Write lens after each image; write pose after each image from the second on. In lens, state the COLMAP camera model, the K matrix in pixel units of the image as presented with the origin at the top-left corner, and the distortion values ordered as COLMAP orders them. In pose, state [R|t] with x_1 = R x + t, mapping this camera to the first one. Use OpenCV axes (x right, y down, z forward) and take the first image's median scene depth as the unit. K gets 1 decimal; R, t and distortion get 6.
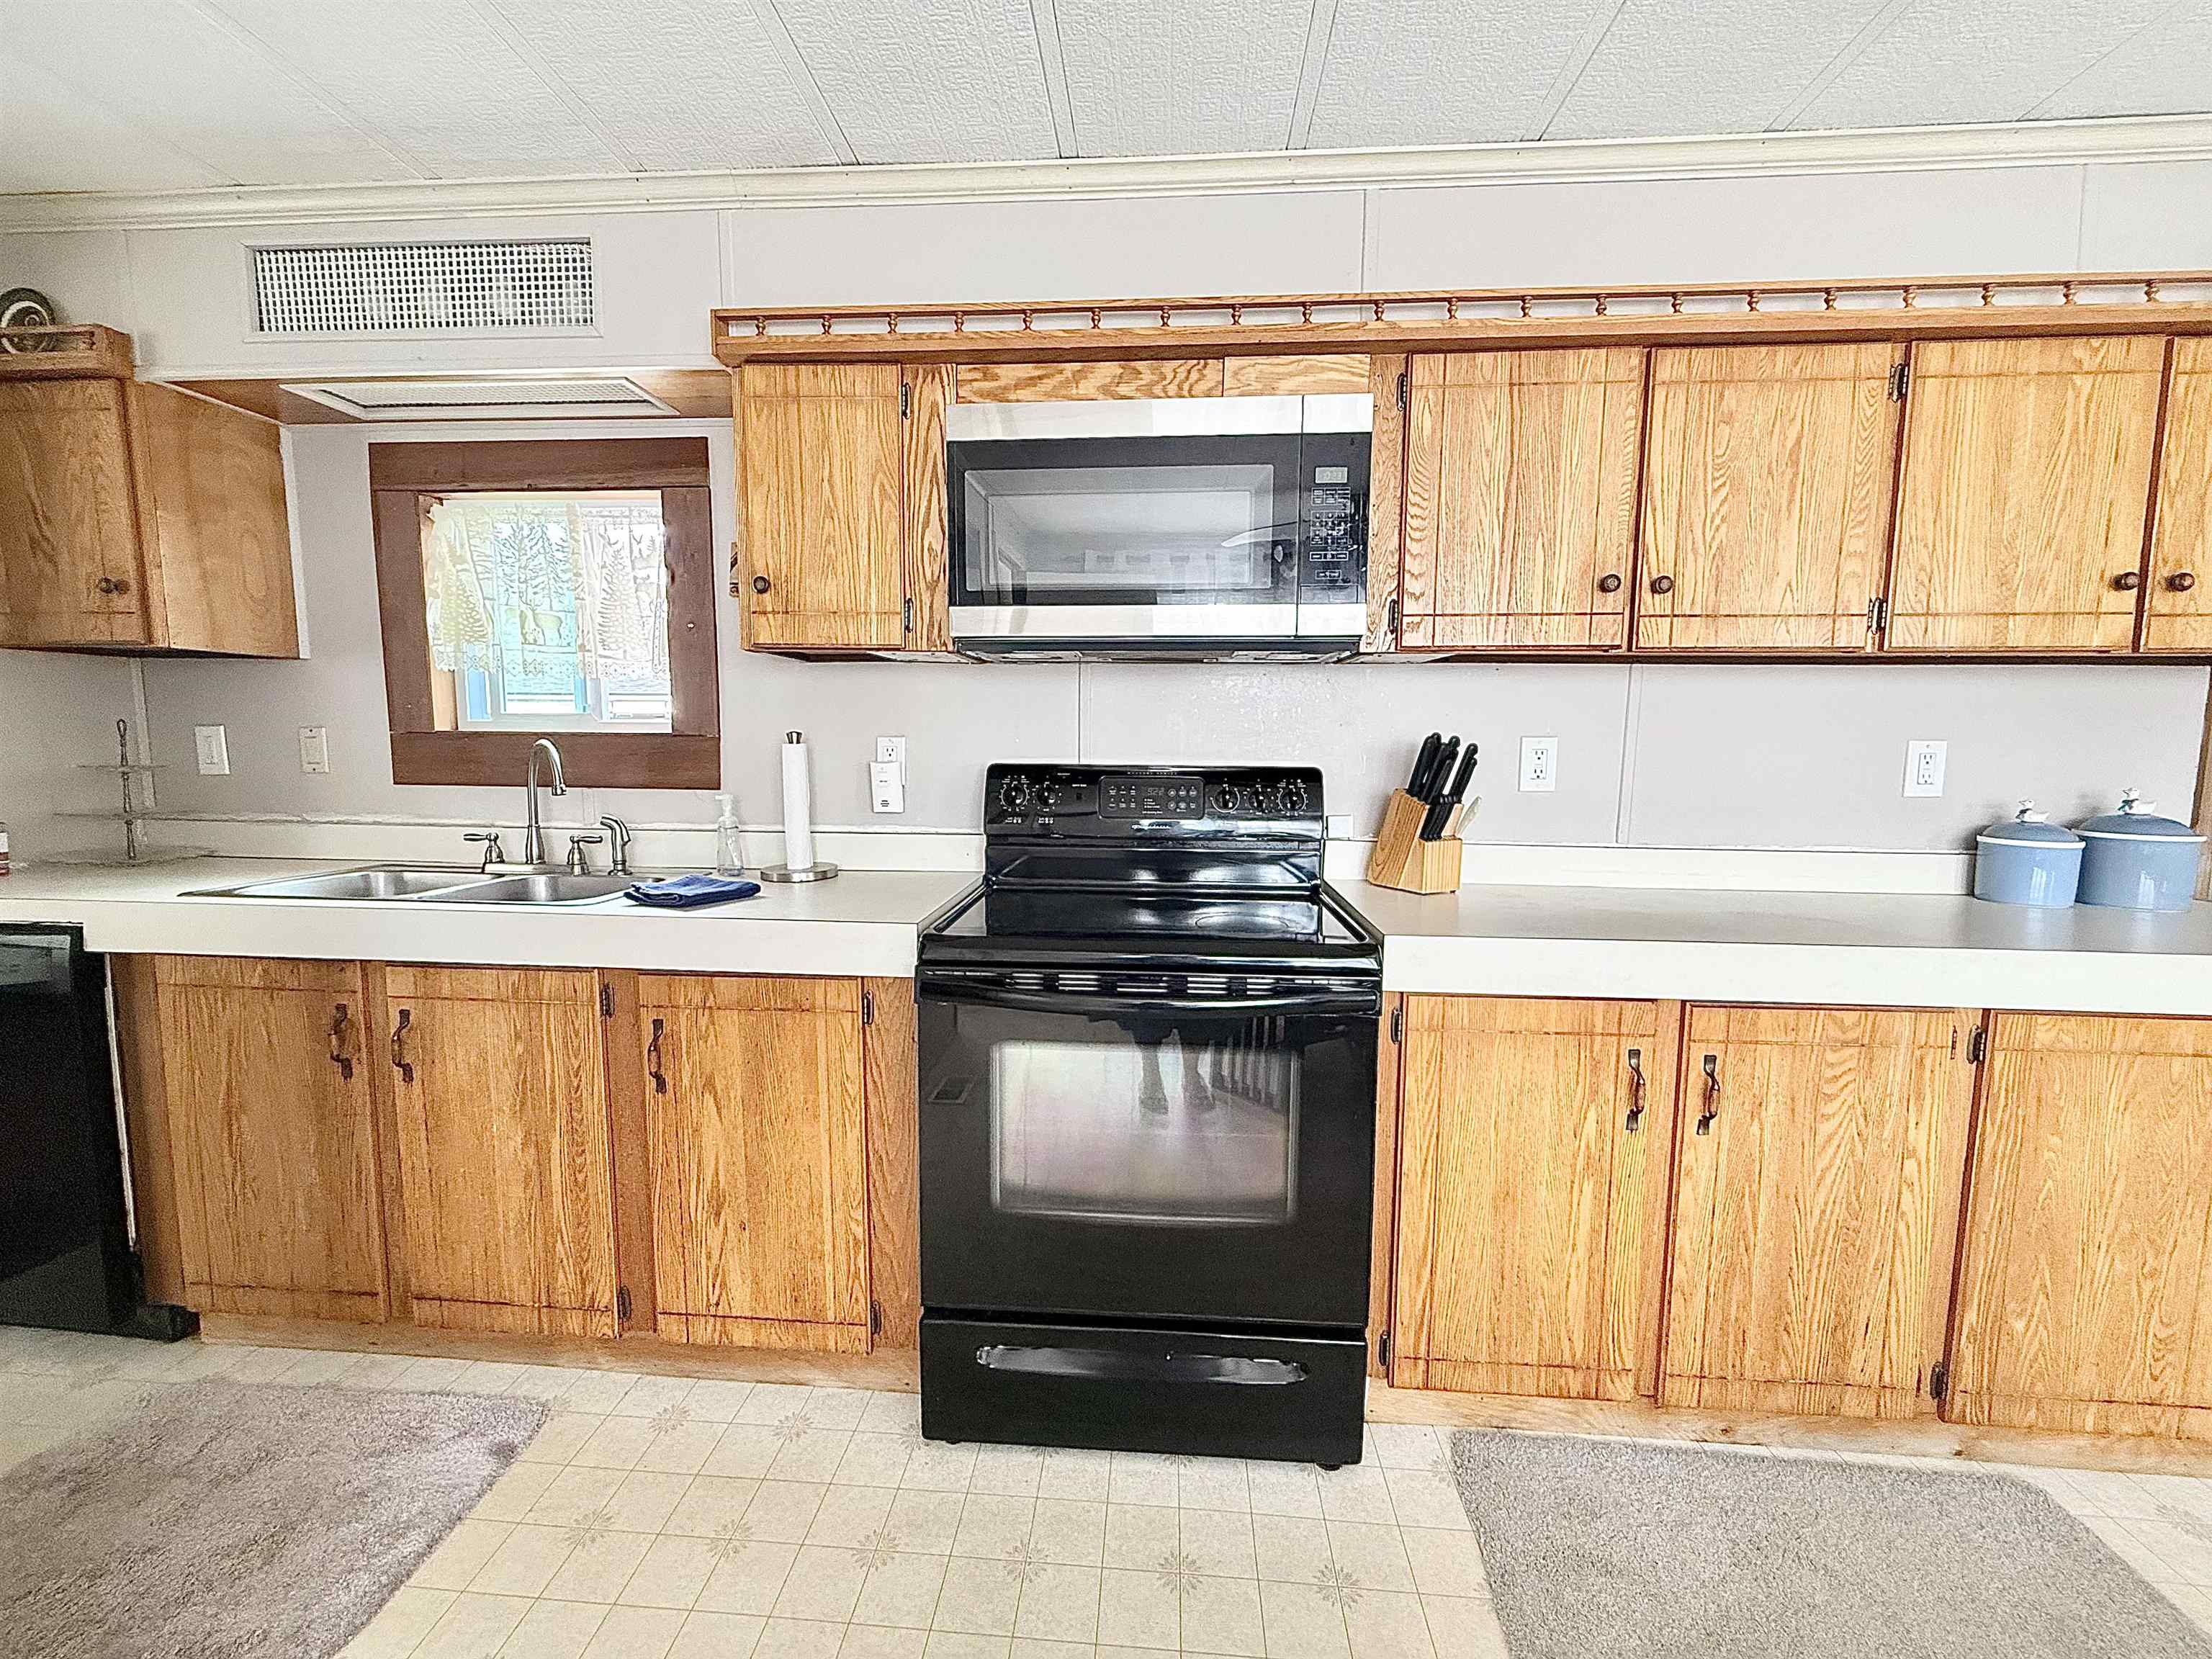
lens RADIAL K [[884.2, 0, 1106.0], [0, 884.2, 829.5], [0, 0, 1]] dist [0.000379, -0.000361]
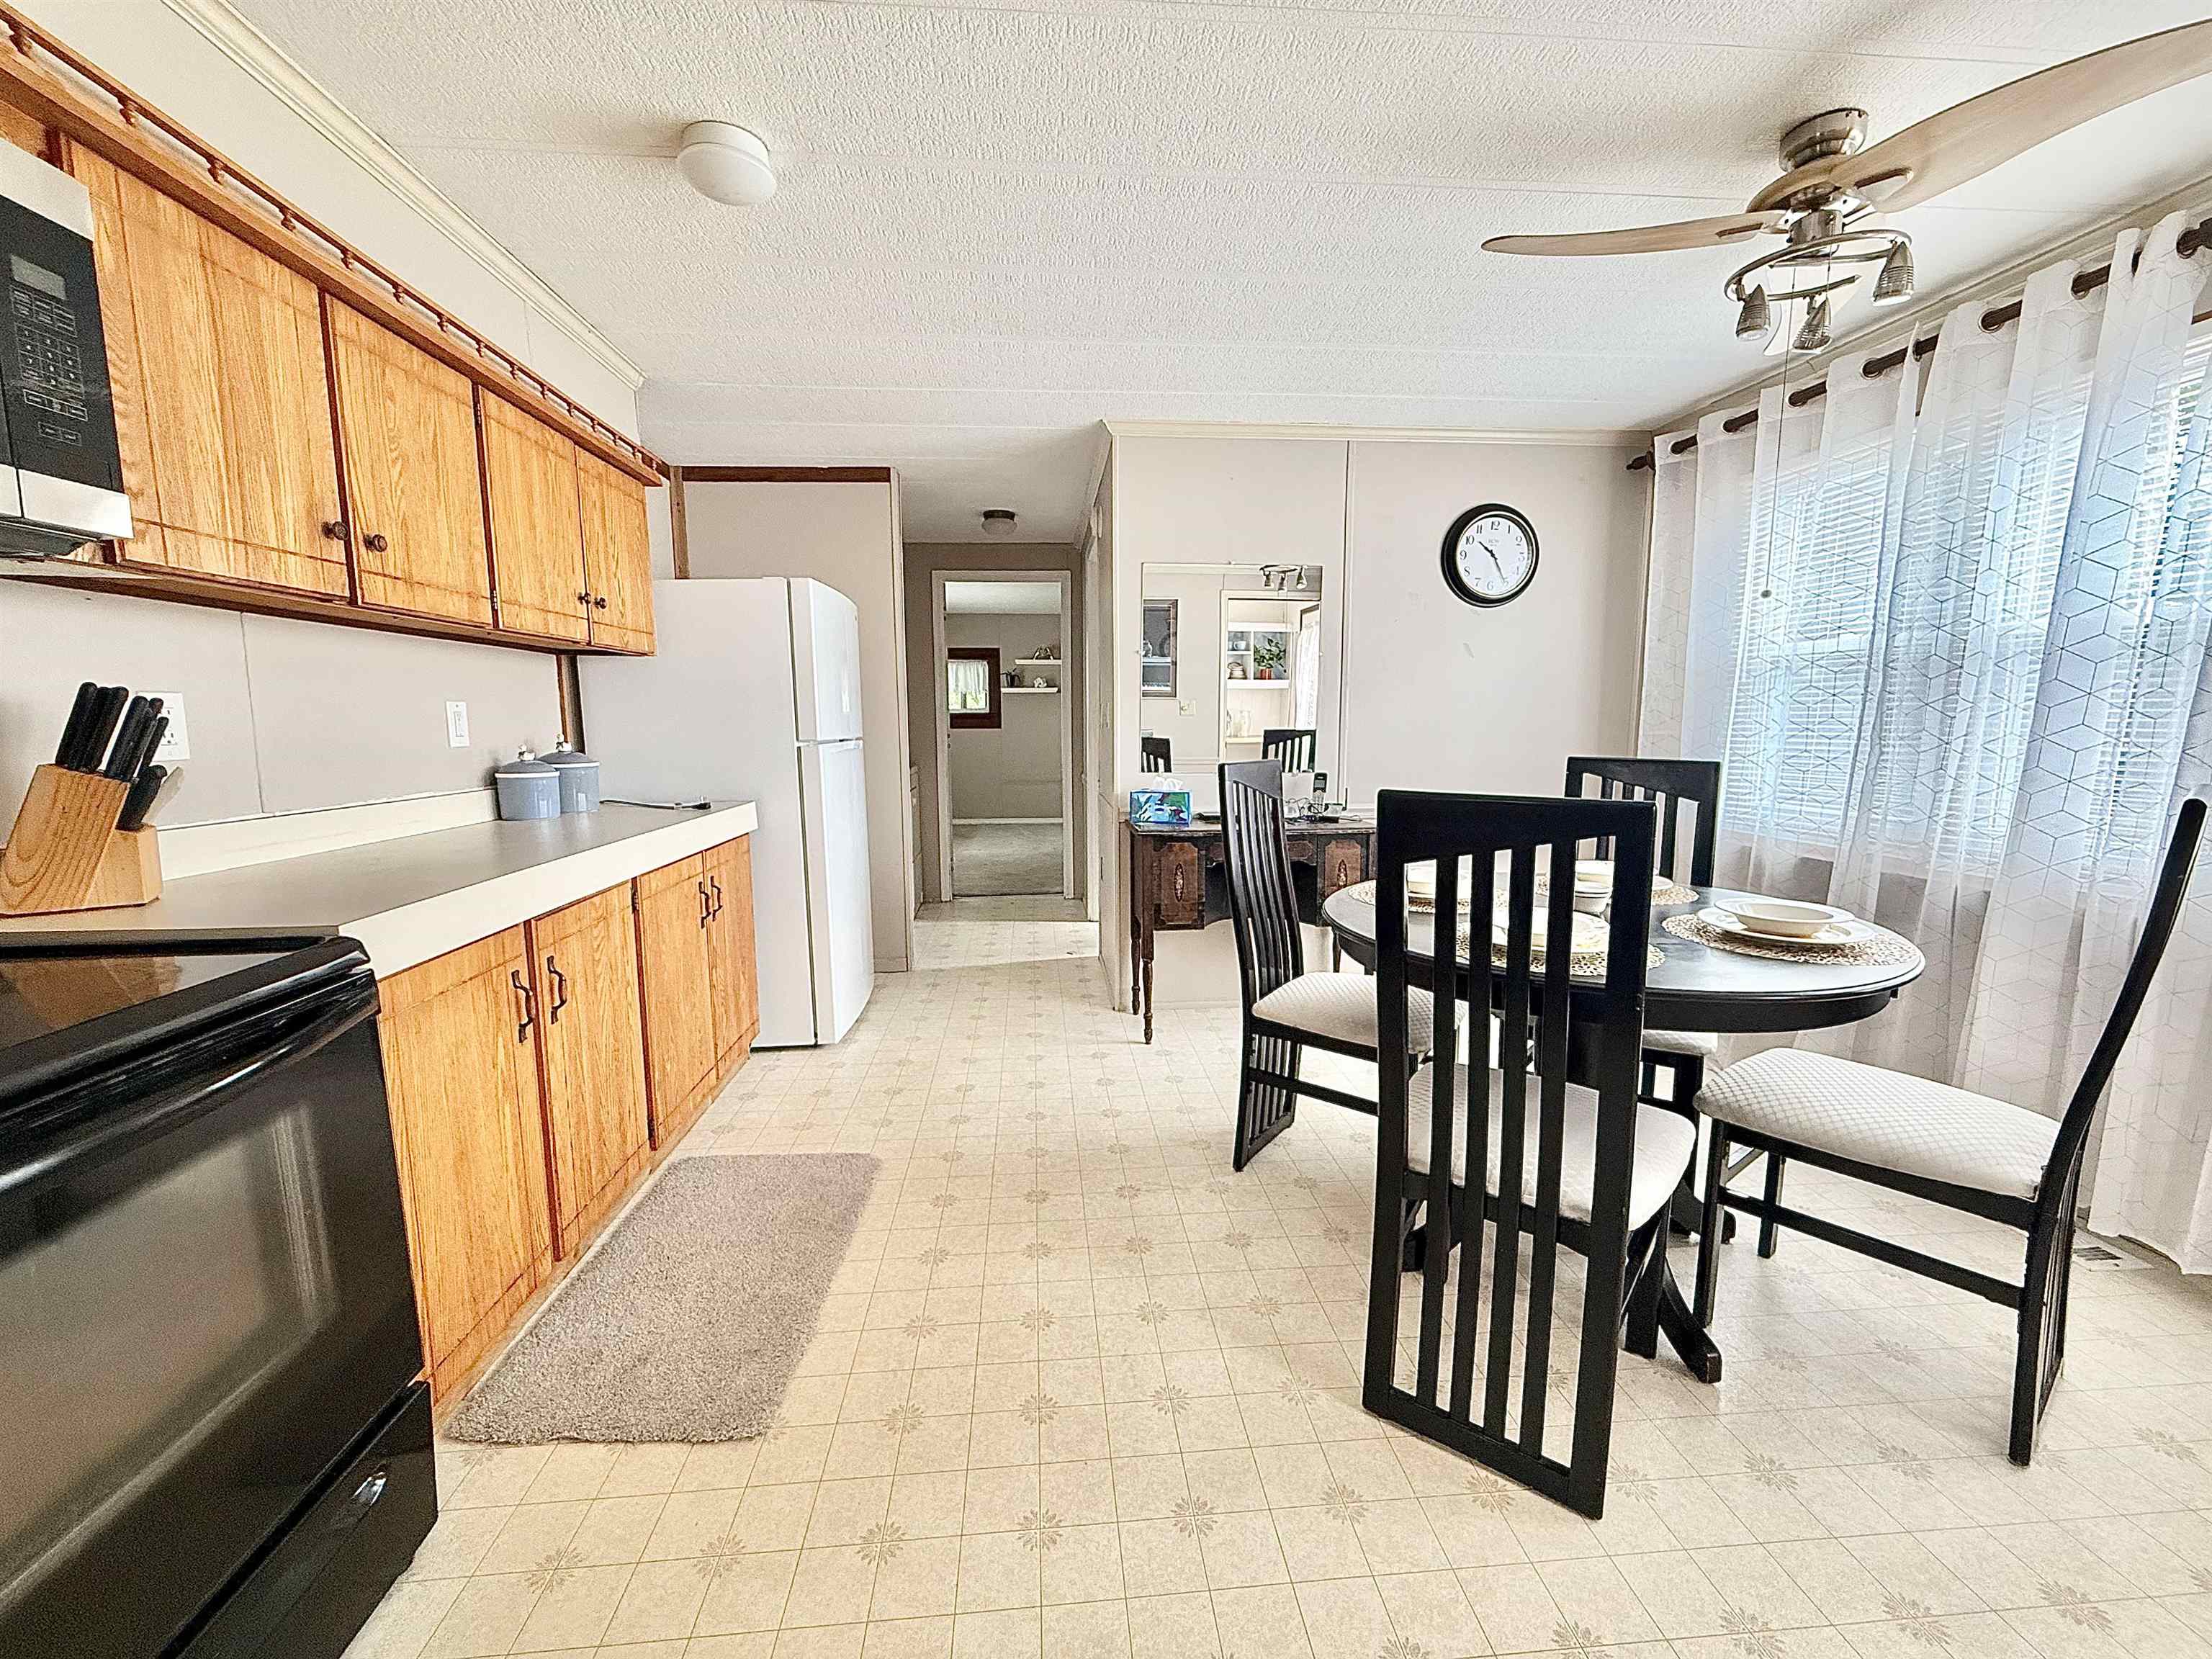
lens RADIAL K [[884.2, 0, 1106.0], [0, 884.2, 829.5], [0, 0, 1]] dist [0.000379, -0.000361]
pose [[-0.160102, -0.131287, 0.978331, -0.549188], [0.101131, 0.983719, 0.148560, -0.018690], [-0.981906, 0.122724, -0.144218, 0.365179]]
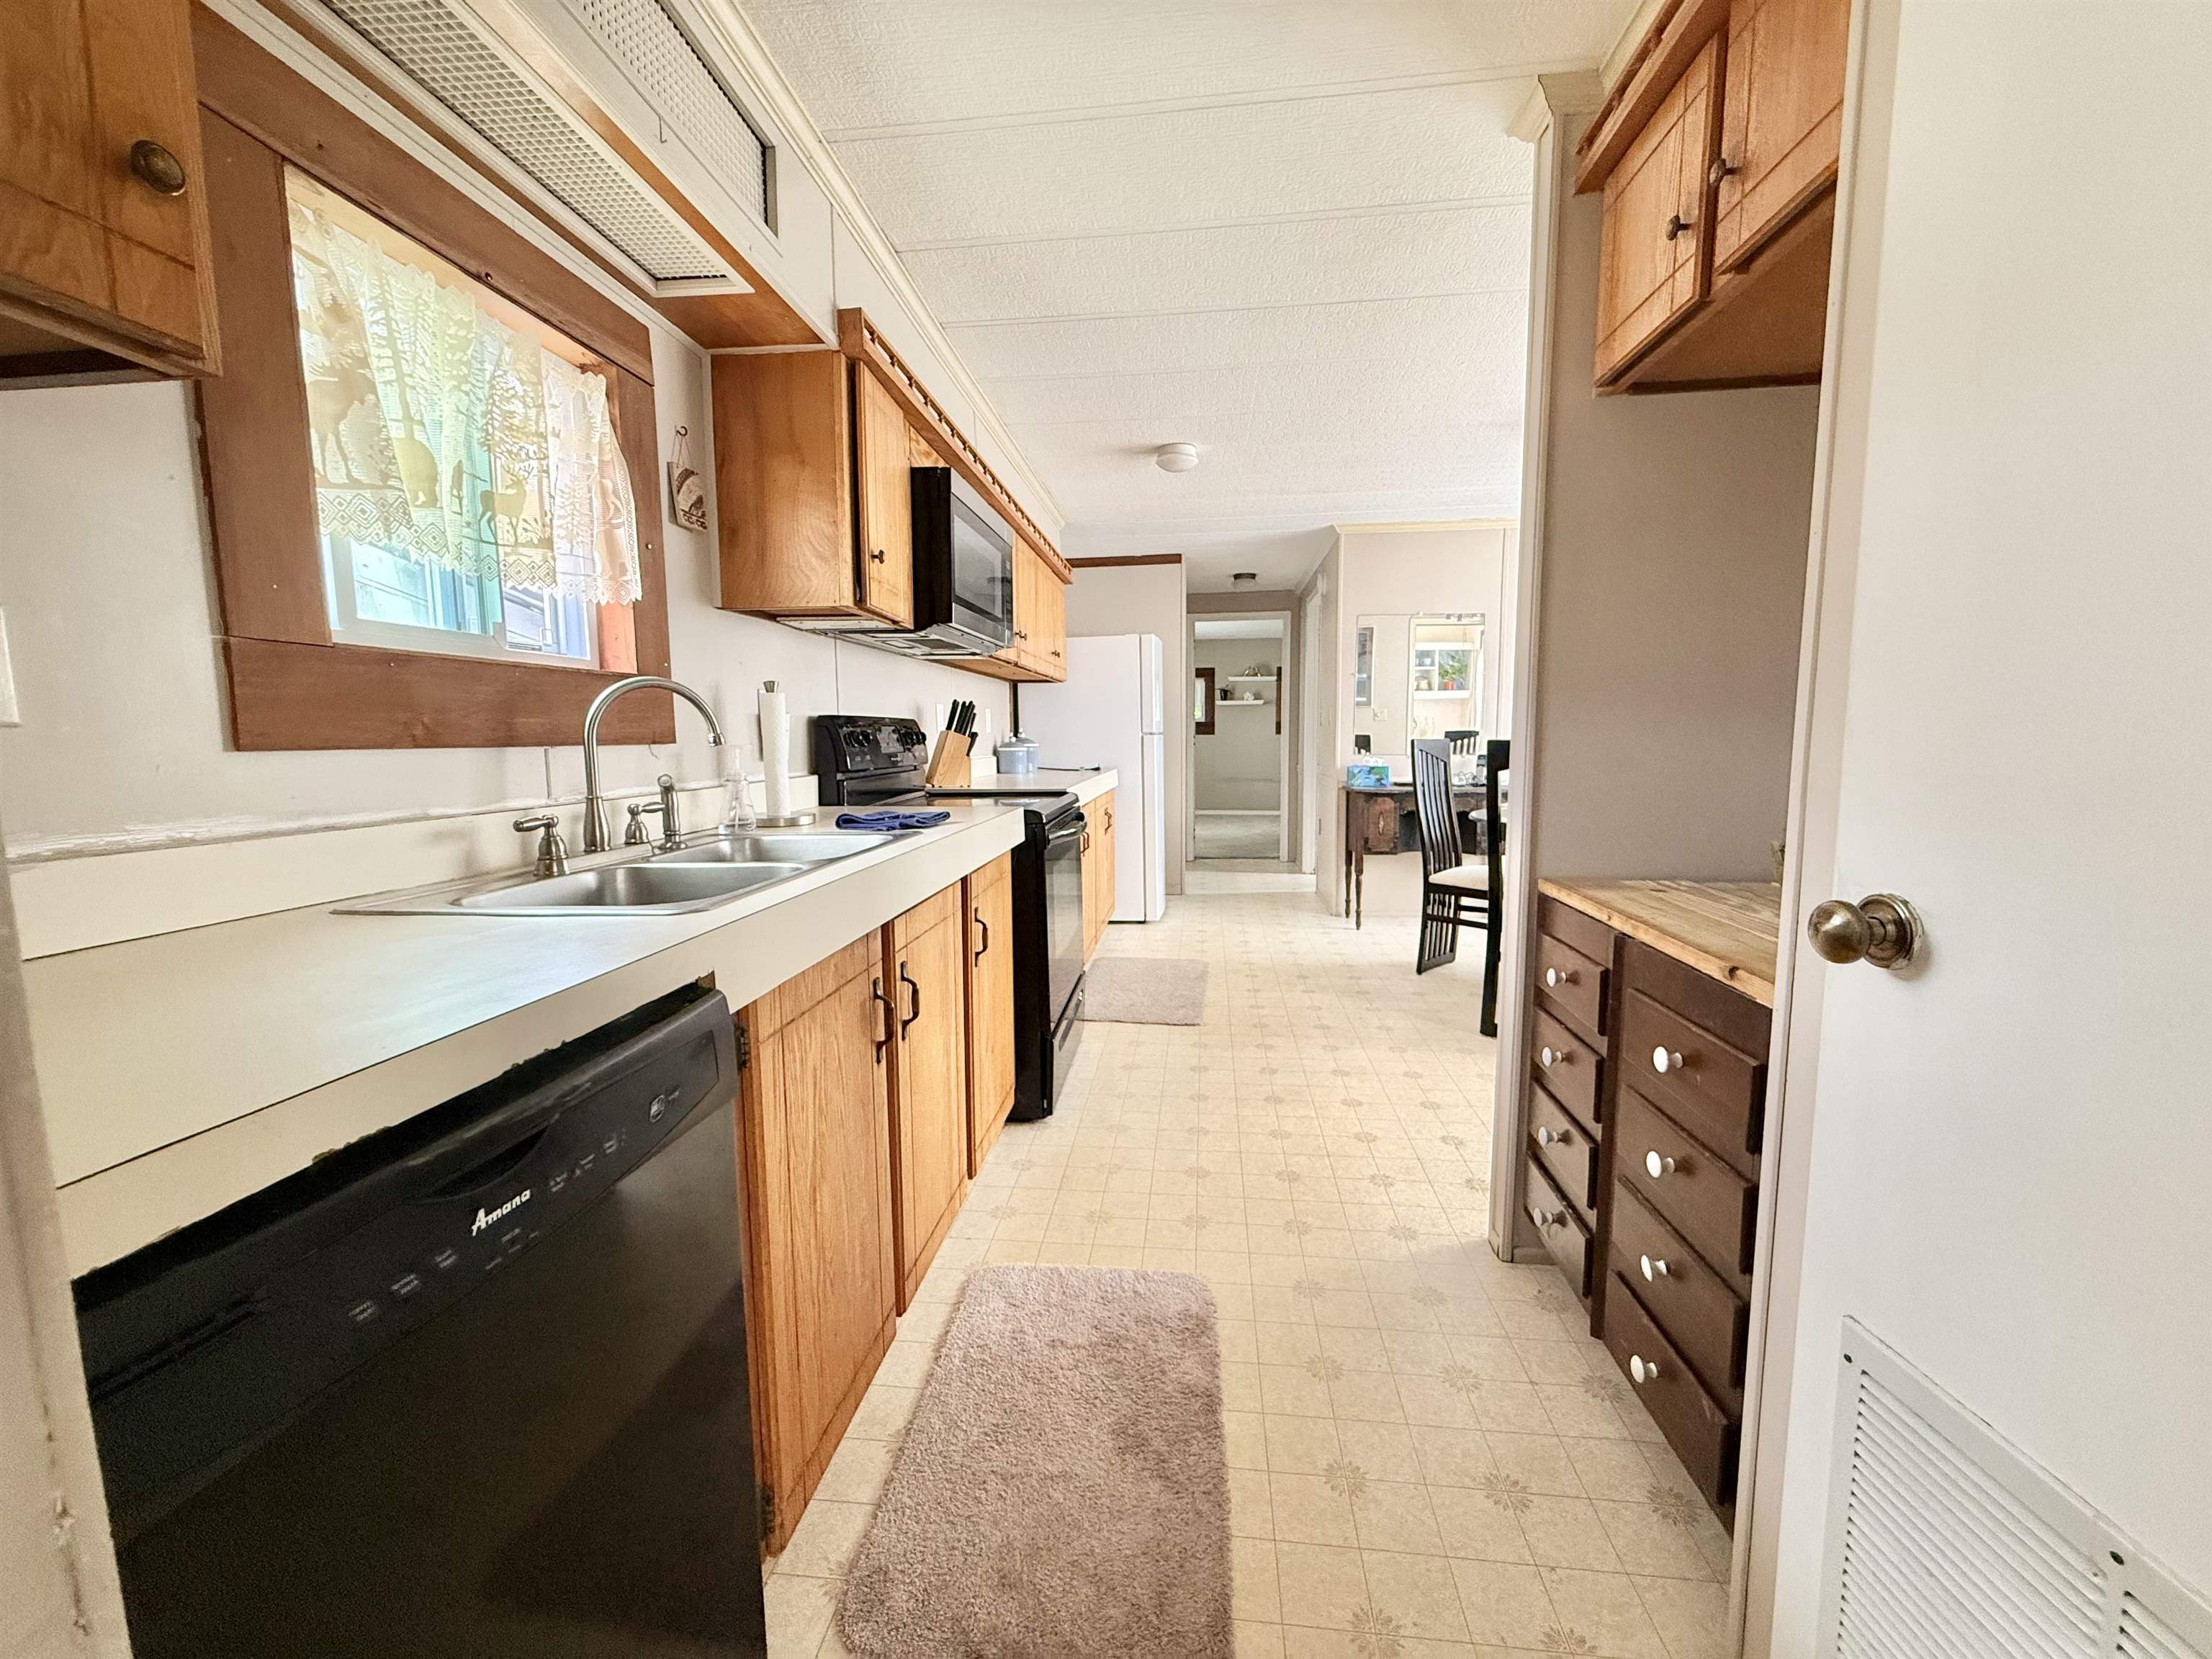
lens RADIAL K [[884.2, 0, 1106.0], [0, 884.2, 829.5], [0, 0, 1]] dist [0.000379, -0.000361]
pose [[0.035165, -0.116961, 0.992514, -1.727146], [0.109519, 0.987598, 0.112501, -0.017105], [-0.993363, 0.104743, 0.047538, 0.736661]]
